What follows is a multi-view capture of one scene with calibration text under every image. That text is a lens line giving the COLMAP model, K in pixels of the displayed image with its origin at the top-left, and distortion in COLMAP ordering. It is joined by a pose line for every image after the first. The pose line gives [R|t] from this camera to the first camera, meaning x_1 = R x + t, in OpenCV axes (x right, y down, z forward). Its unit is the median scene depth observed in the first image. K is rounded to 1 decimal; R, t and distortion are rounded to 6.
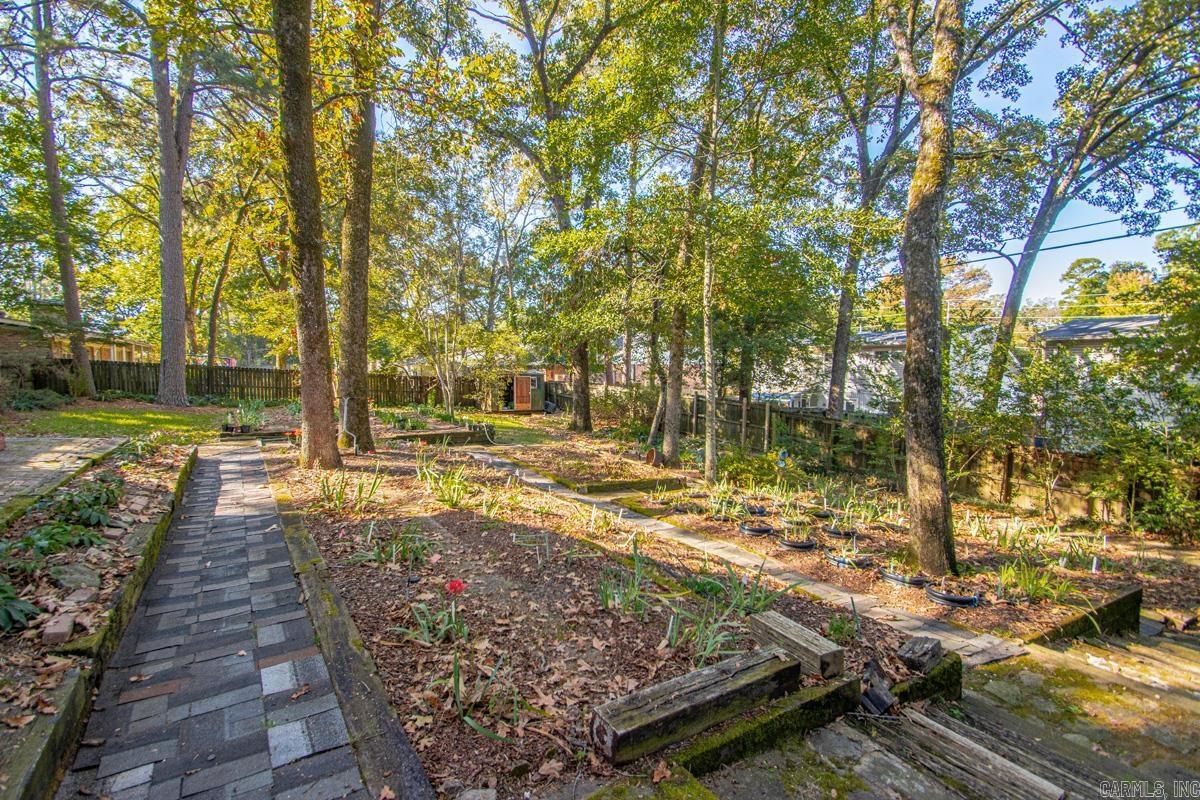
lens RADIAL K [[554.5, 0, 584.4], [0, 554.5, 403.6], [0, 0, 1]] dist [0.012819, -0.018543]
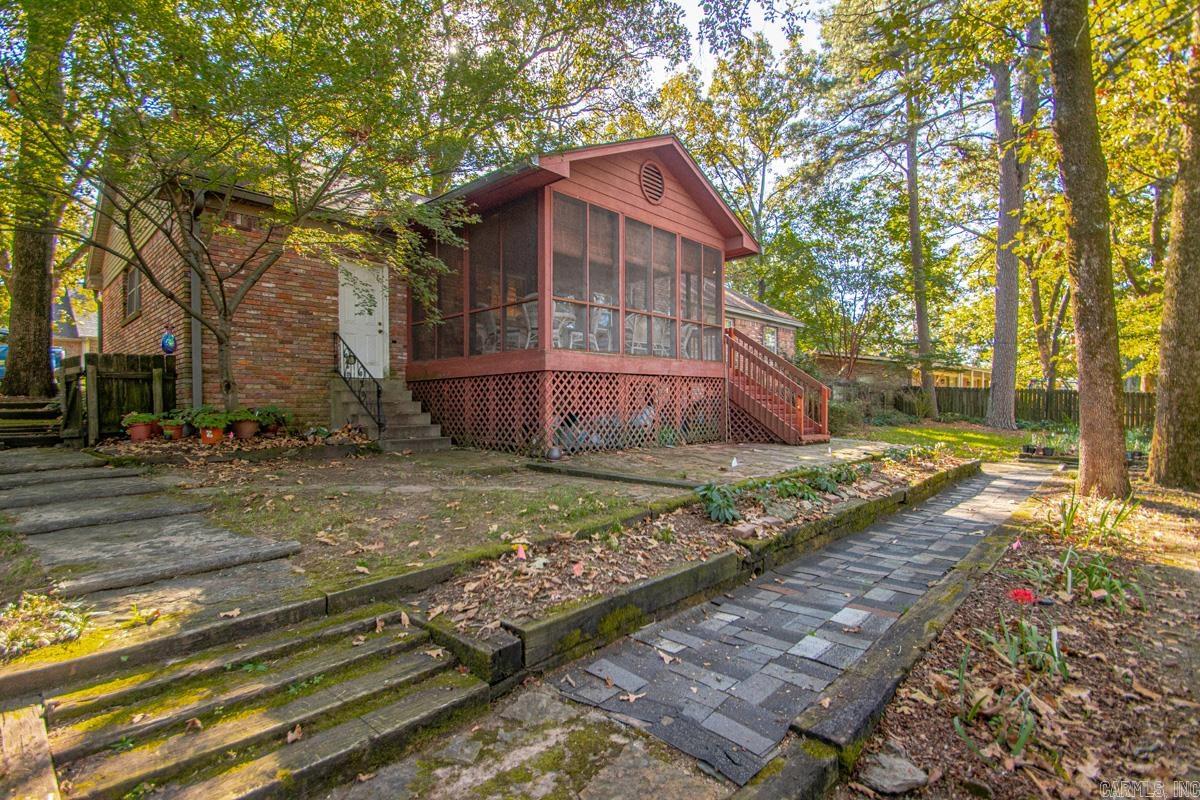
lens RADIAL K [[554.5, 0, 584.4], [0, 554.5, 403.6], [0, 0, 1]] dist [0.012819, -0.018543]
pose [[0.248773, 0.000785, -0.968561, 0.111080], [-0.051067, 0.998619, -0.012307, 0.021818], [0.967215, 0.052523, 0.248470, 0.035234]]
